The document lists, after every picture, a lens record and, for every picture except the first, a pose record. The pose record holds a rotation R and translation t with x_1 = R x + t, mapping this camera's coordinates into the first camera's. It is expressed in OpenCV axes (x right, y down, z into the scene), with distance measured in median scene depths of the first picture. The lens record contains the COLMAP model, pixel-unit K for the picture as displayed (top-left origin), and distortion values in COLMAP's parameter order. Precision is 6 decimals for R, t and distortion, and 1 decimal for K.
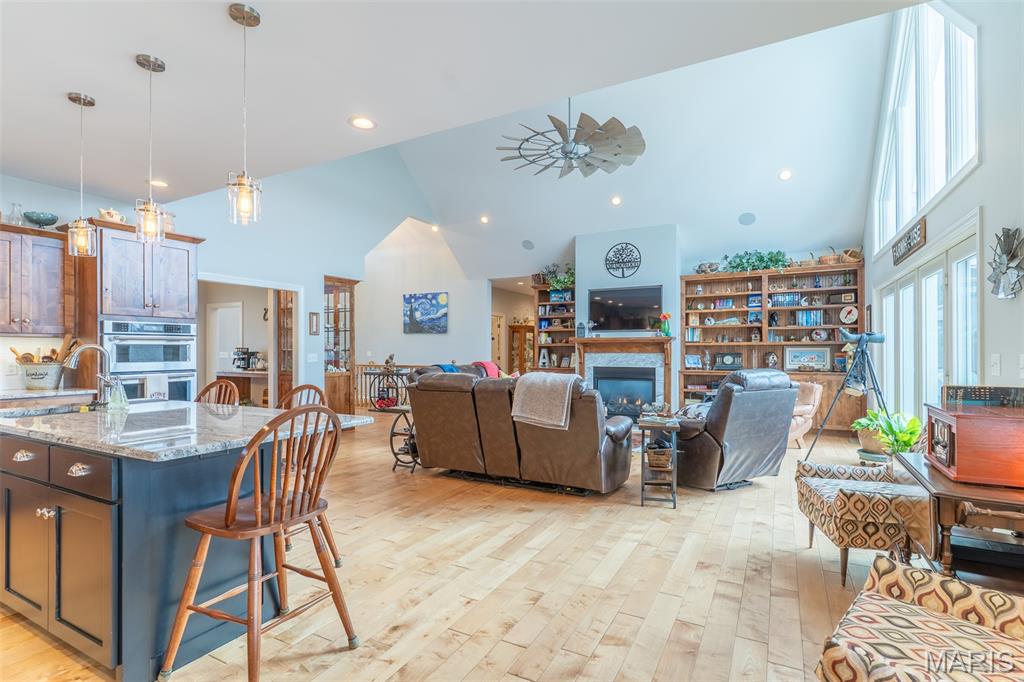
lens RADIAL K [[502.9, 0, 512.1], [0, 502.9, 346.9], [0, 0, 1]] dist [-0.006887, -0.002066]
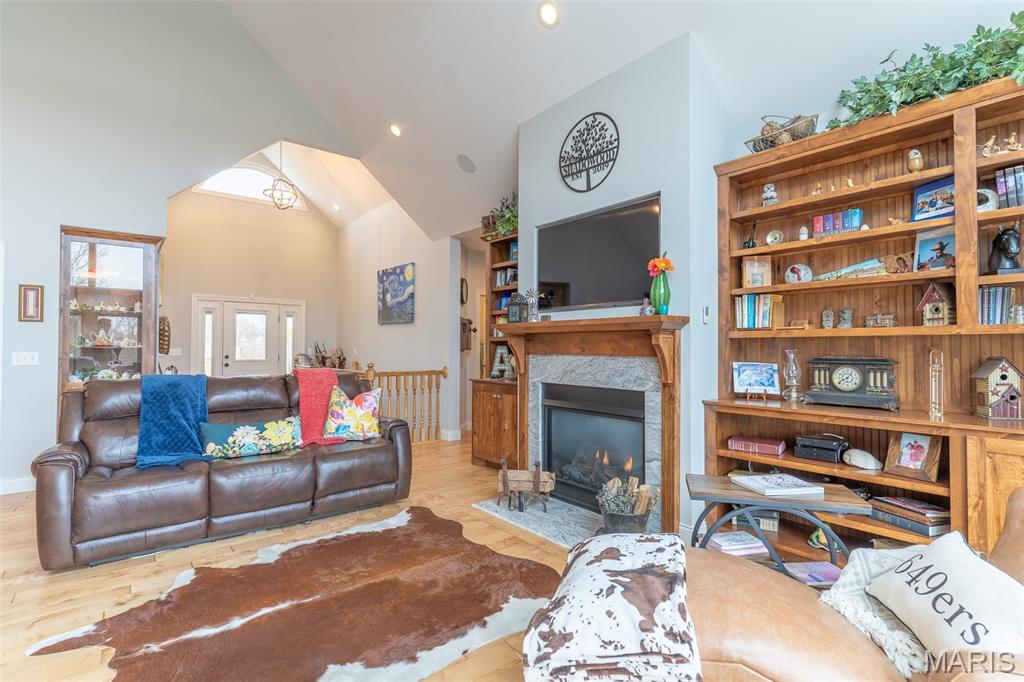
lens RADIAL K [[502.9, 0, 510.7], [0, 502.9, 336.1], [0, 0, 1]] dist [-0.006887, -0.002066]
pose [[0.915017, -0.004591, -0.403390, 0.345328], [-0.002726, 0.999842, -0.017563, 0.003000], [0.403407, 0.017170, 0.914860, 0.564508]]
